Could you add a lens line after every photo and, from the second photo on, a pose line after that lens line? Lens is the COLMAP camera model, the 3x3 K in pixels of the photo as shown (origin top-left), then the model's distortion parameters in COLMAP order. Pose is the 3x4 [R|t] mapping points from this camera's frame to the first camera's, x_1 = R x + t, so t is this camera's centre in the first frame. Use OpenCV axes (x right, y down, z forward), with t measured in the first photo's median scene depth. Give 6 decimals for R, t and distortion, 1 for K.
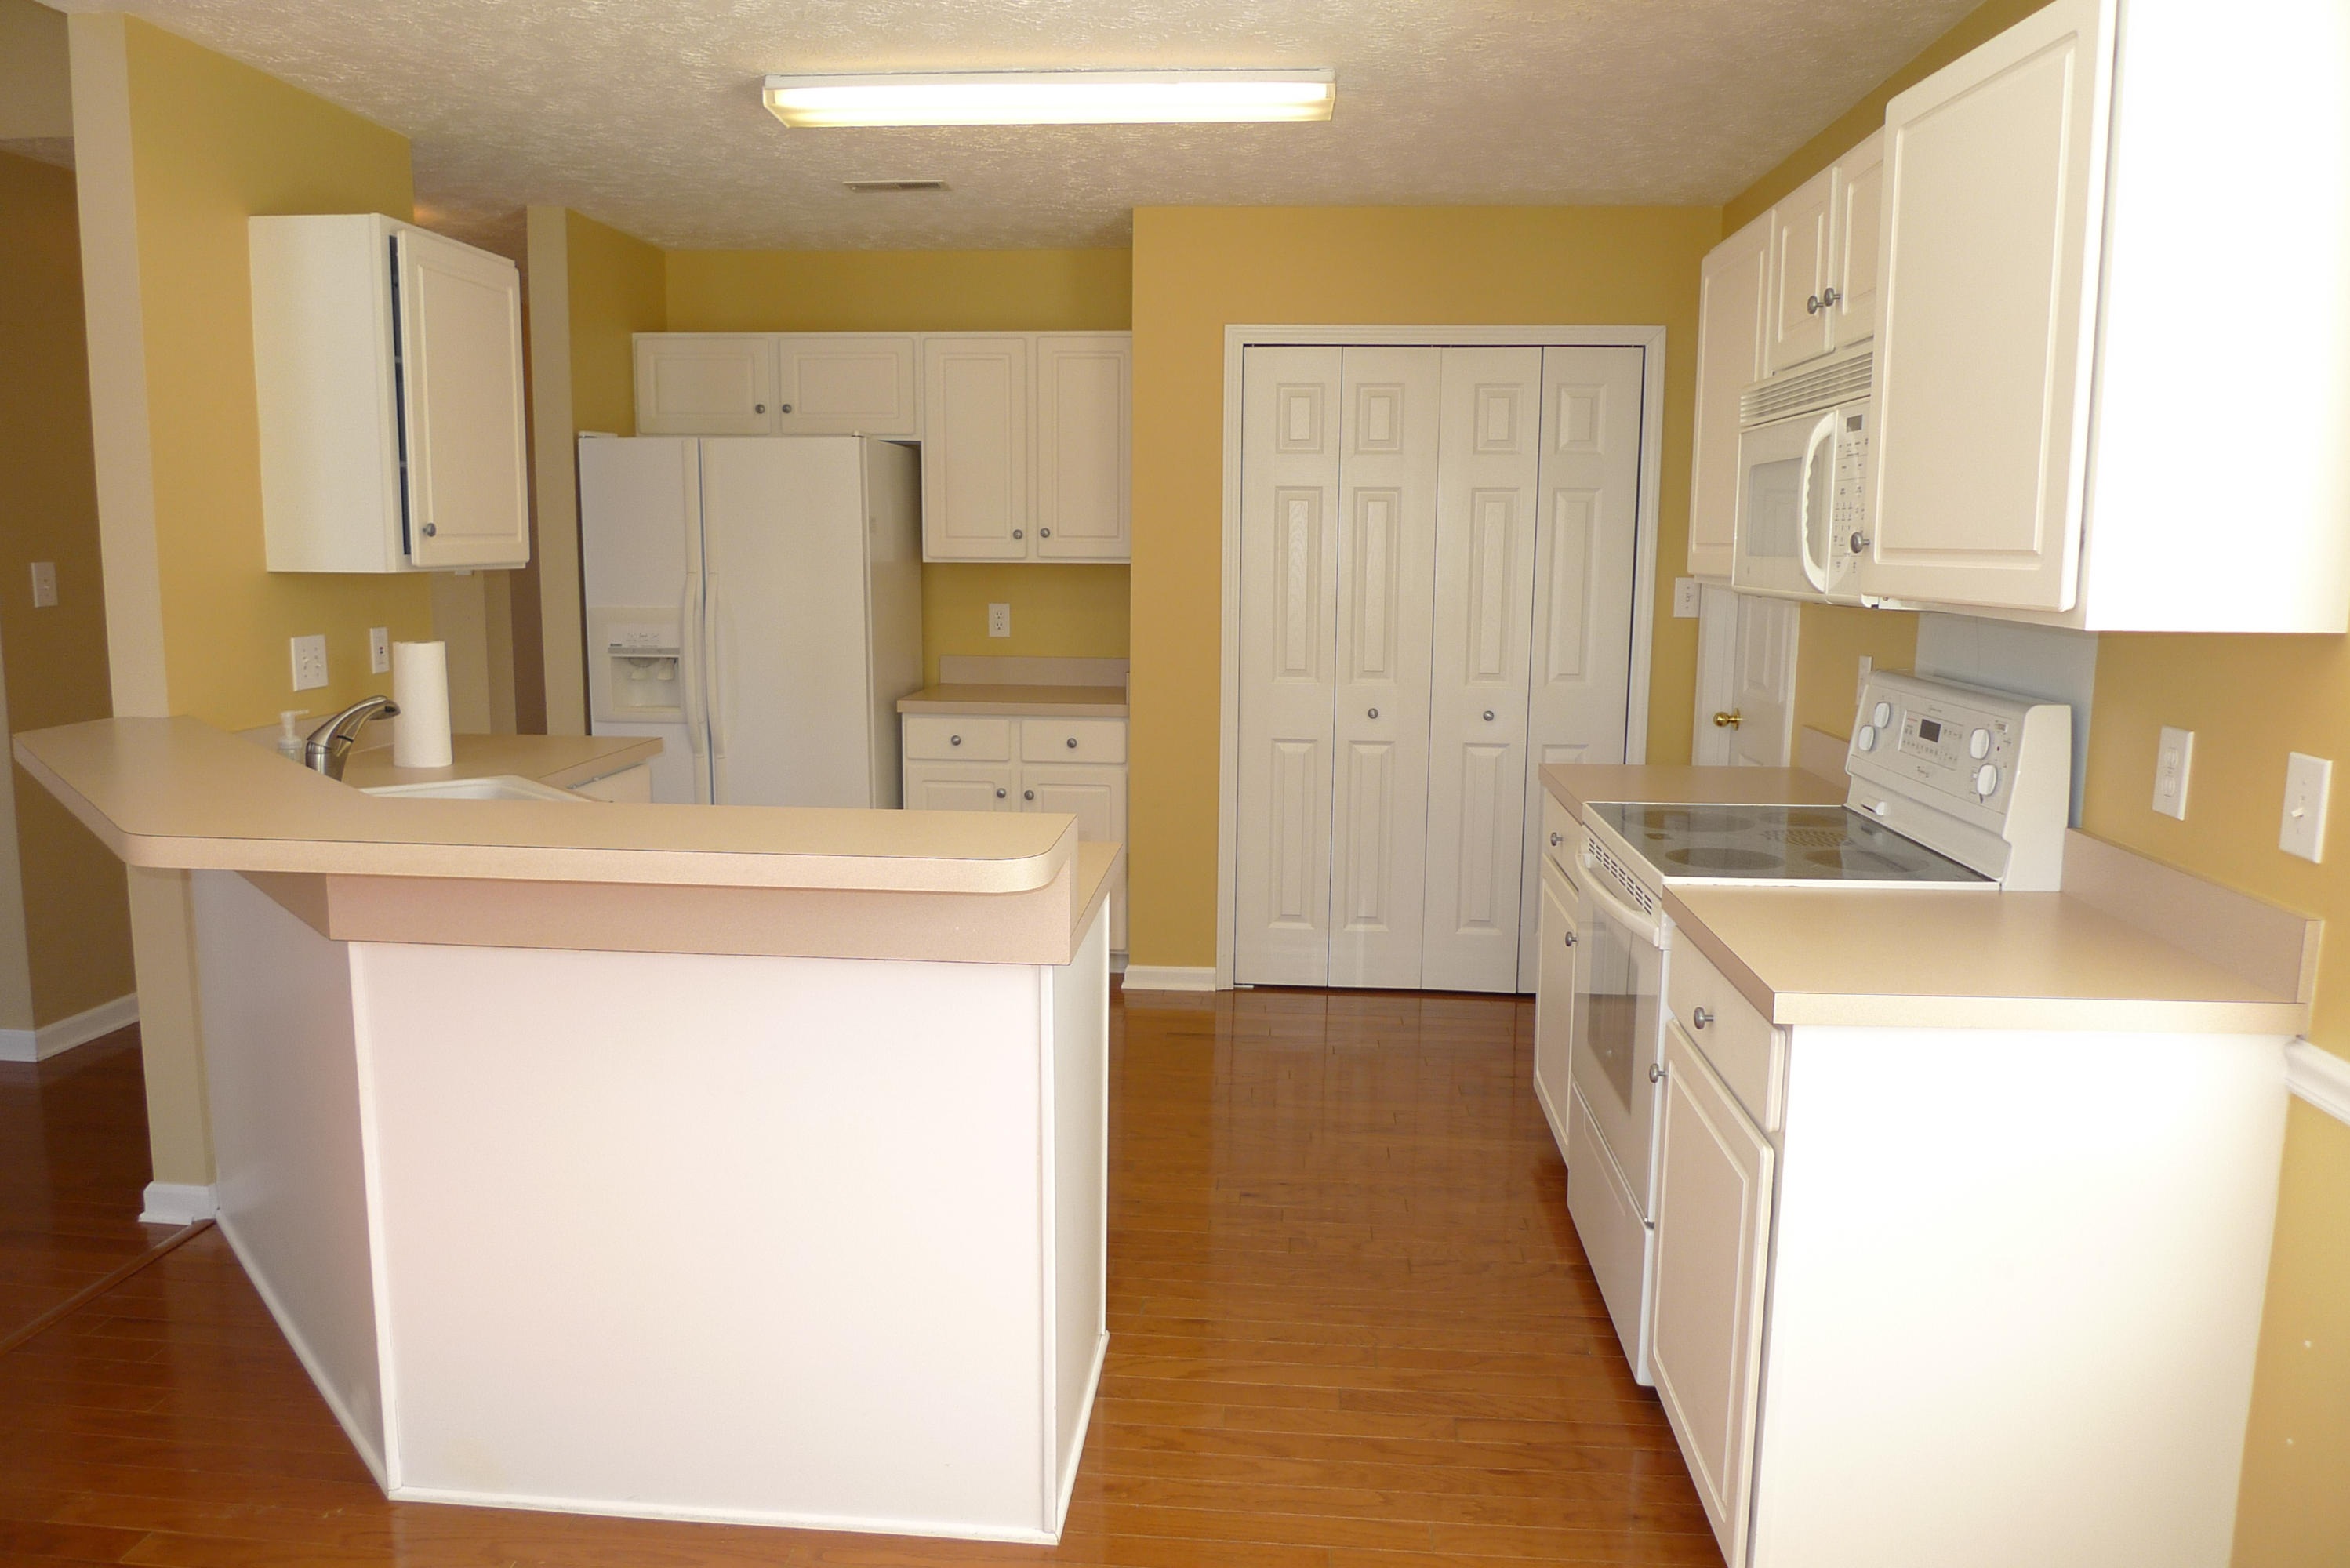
lens RADIAL K [[1622.6, 0, 1165.6], [0, 1622.6, 784.6], [0, 0, 1]] dist [-0.027944, -0.016858]
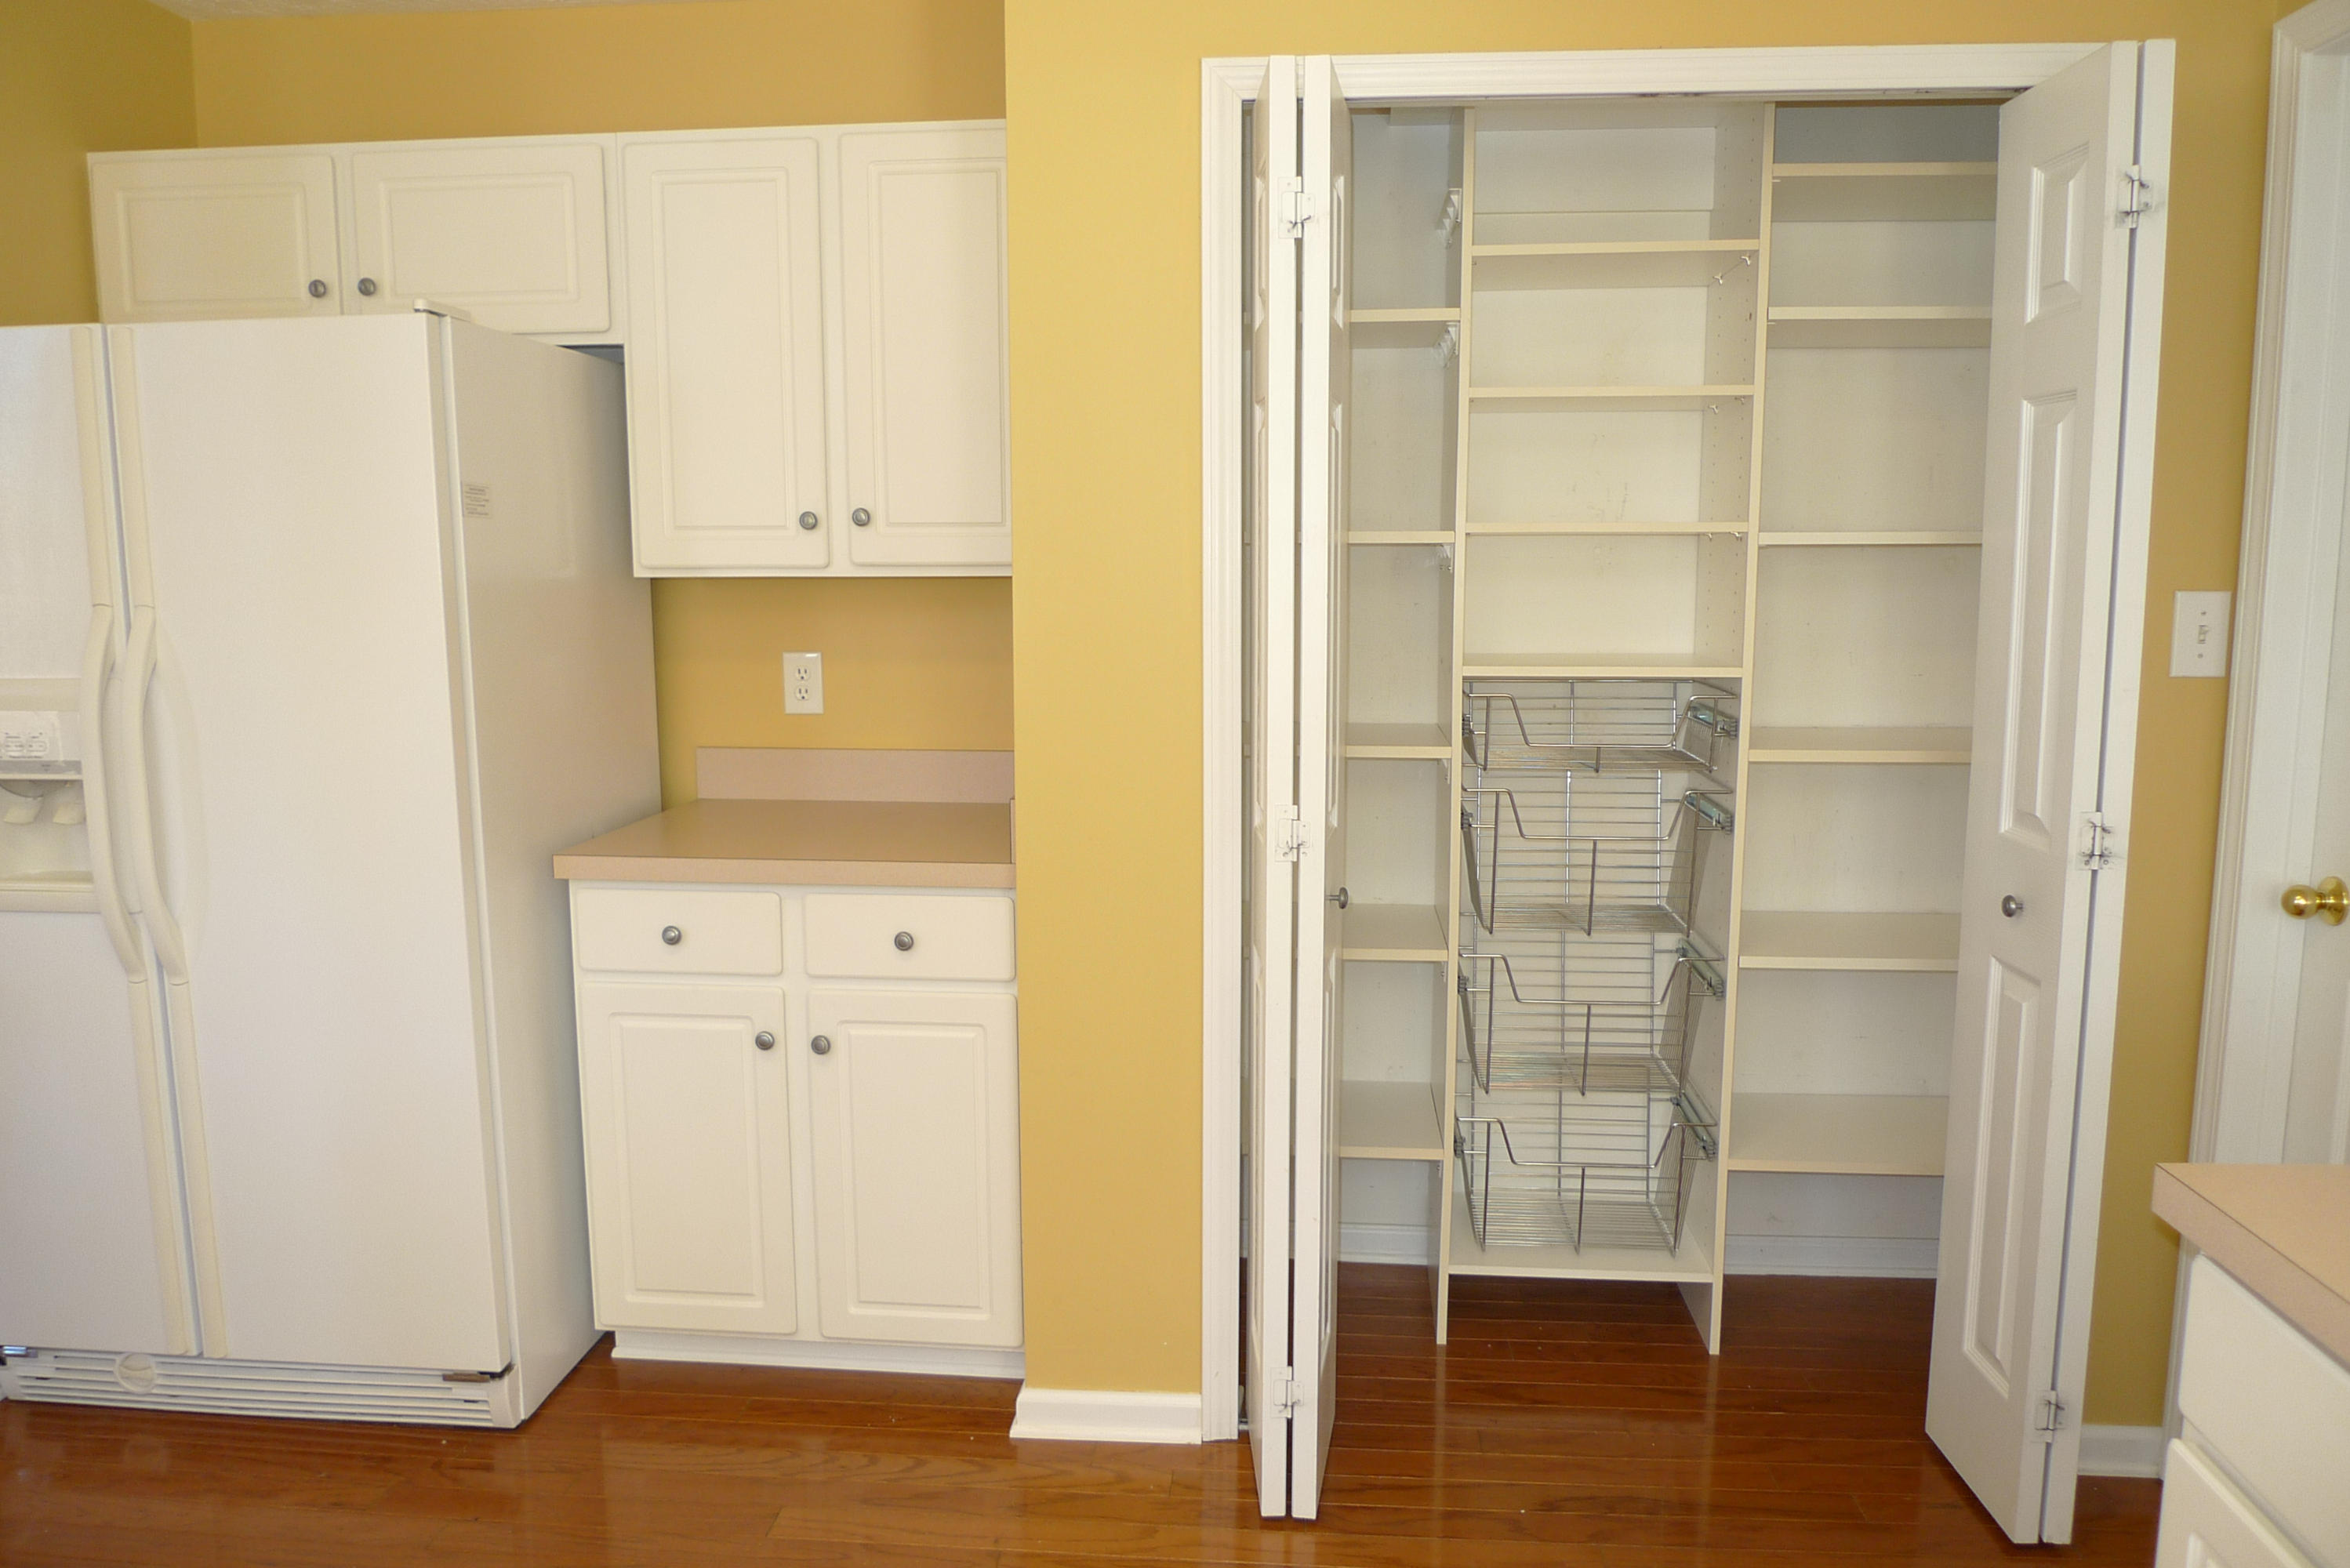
lens RADIAL K [[1622.6, 0, 1181.0], [0, 1622.6, 778.8], [0, 0, 1]] dist [-0.027944, -0.016858]
pose [[0.999927, -0.011287, 0.004228, 0.024258], [0.011353, 0.999808, -0.015946, -0.064846], [-0.004047, 0.015993, 0.999864, 0.500840]]
